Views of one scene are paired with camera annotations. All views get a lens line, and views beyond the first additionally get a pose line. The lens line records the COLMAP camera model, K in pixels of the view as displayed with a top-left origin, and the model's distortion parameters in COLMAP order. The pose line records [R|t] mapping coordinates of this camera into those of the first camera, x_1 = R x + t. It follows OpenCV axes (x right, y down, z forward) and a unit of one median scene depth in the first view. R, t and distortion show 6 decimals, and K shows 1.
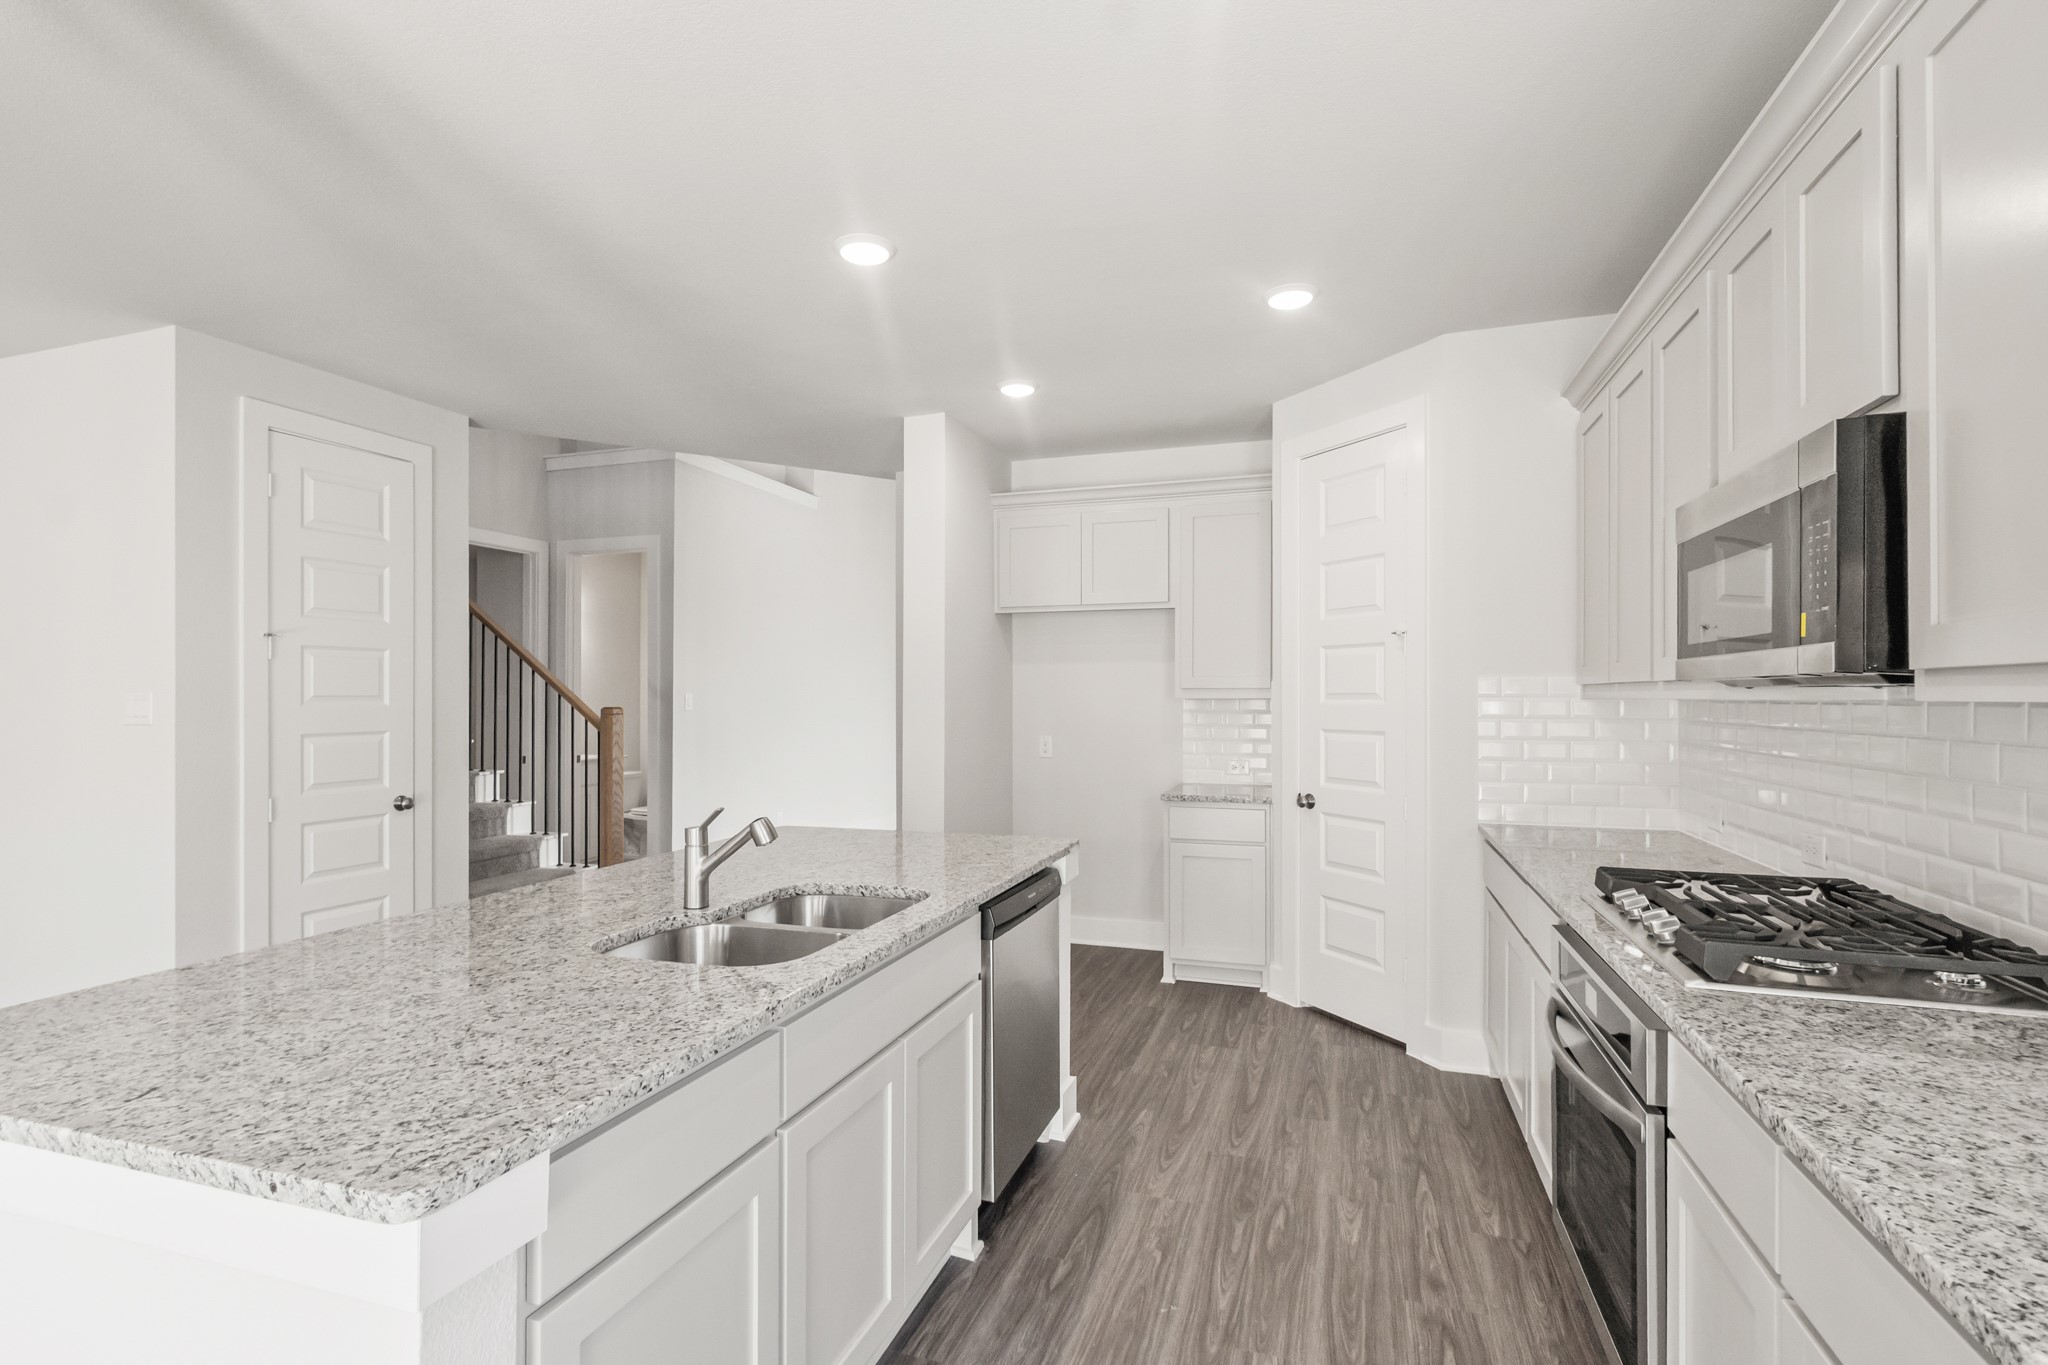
lens RADIAL K [[969.8, 0, 1025.1], [0, 969.8, 687.1], [0, 0, 1]] dist [0.005443, -0.001032]
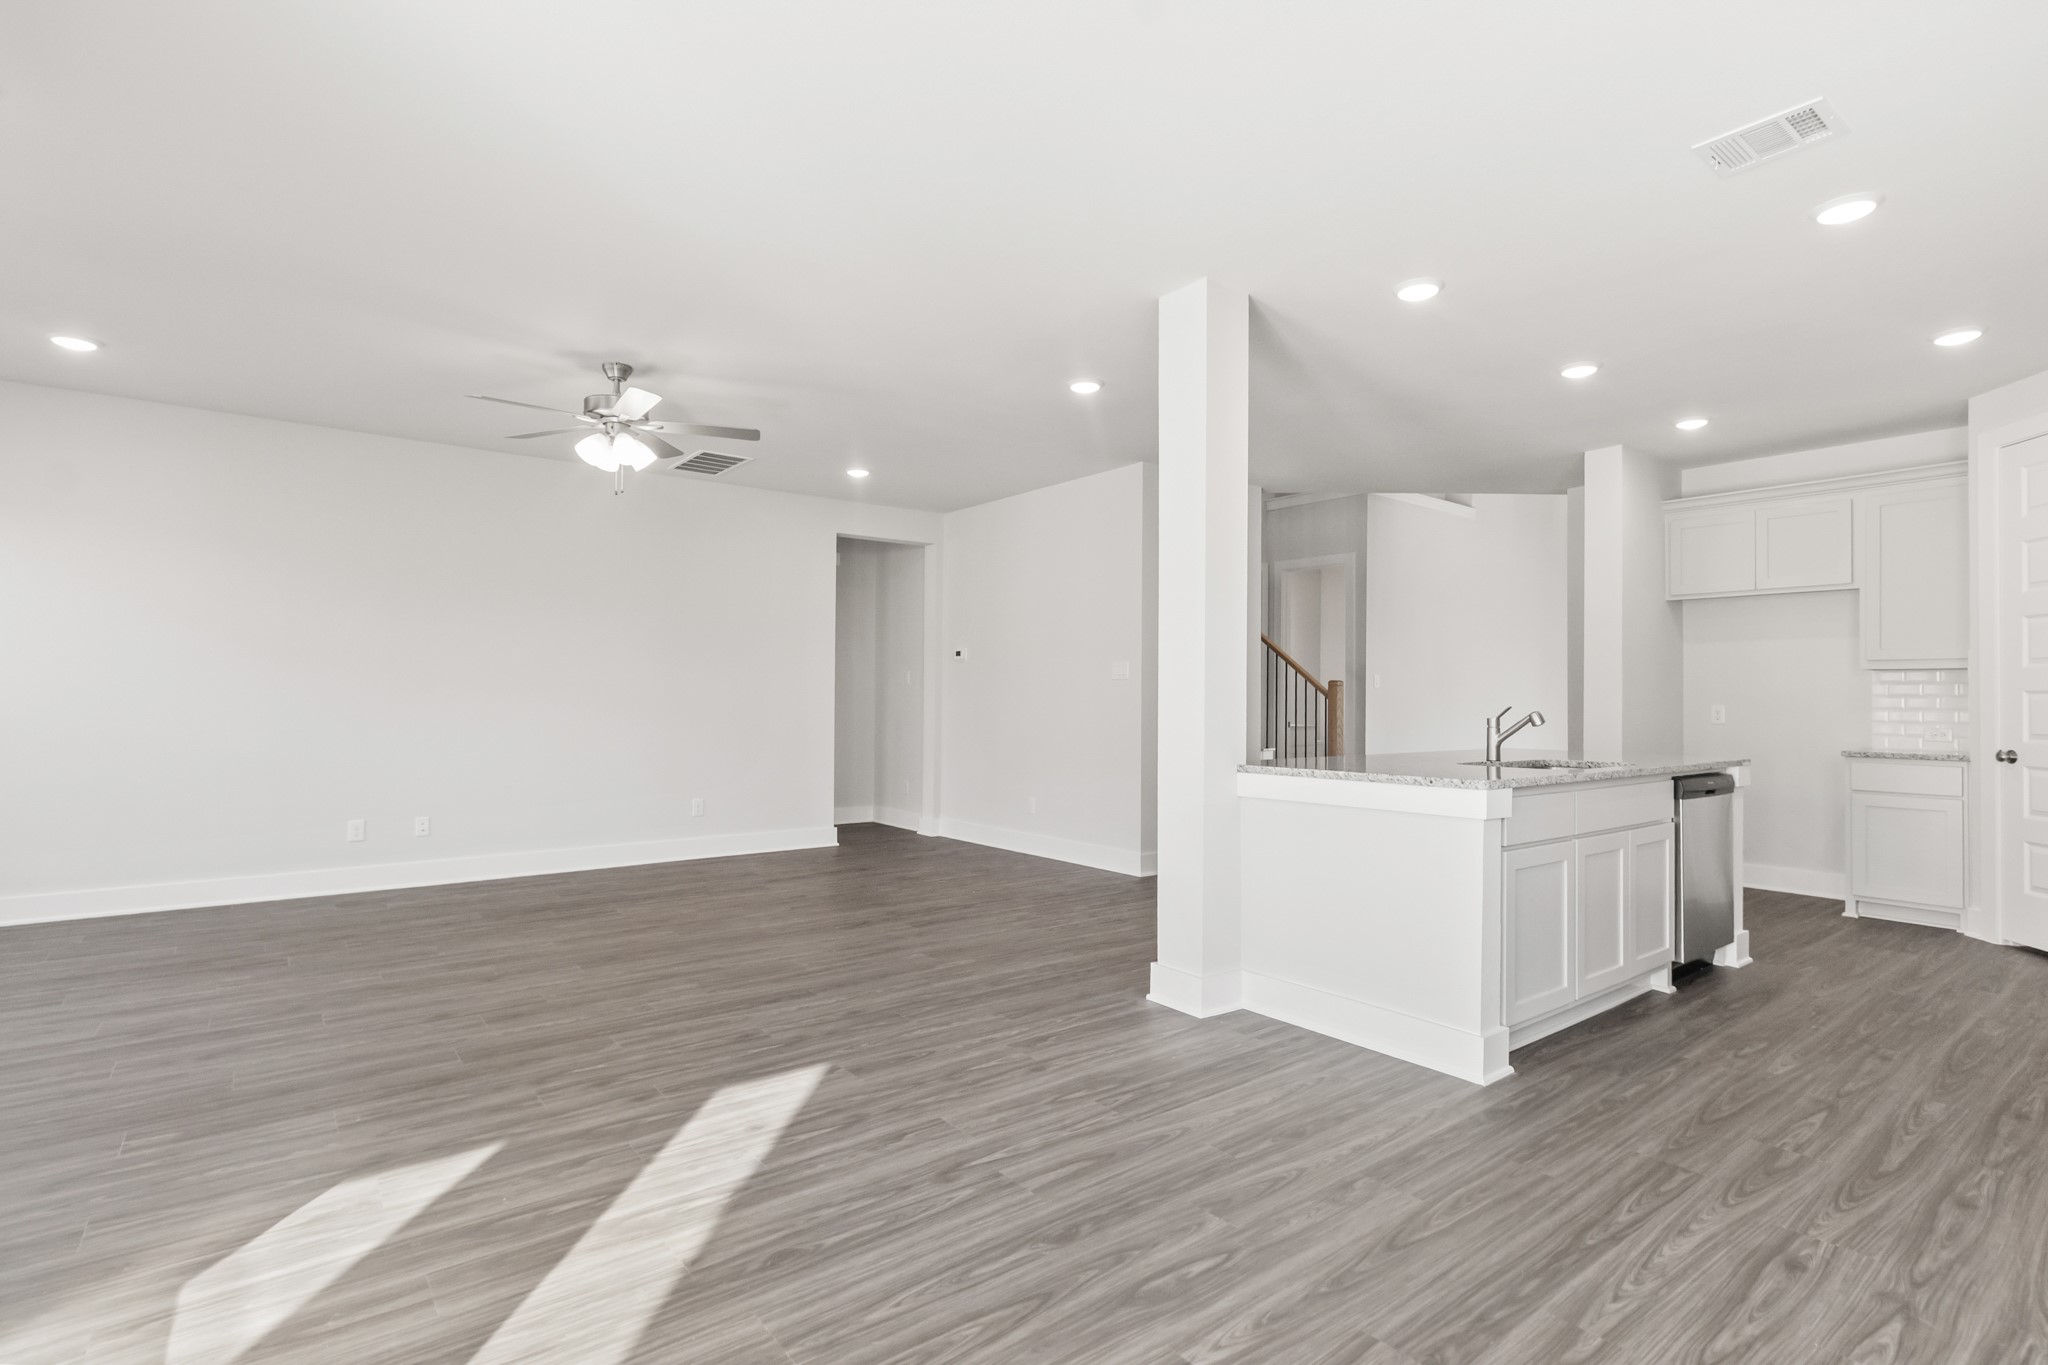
lens RADIAL K [[998.2, 0, 1034.4], [0, 998.2, 676.9], [0, 0, 1]] dist [0.001219, 0.002207]
pose [[0.839539, -0.002315, -0.543295, -0.019096], [-0.007044, 0.999861, -0.015144, 0.050039], [0.543254, 0.016541, 0.839405, -0.536232]]
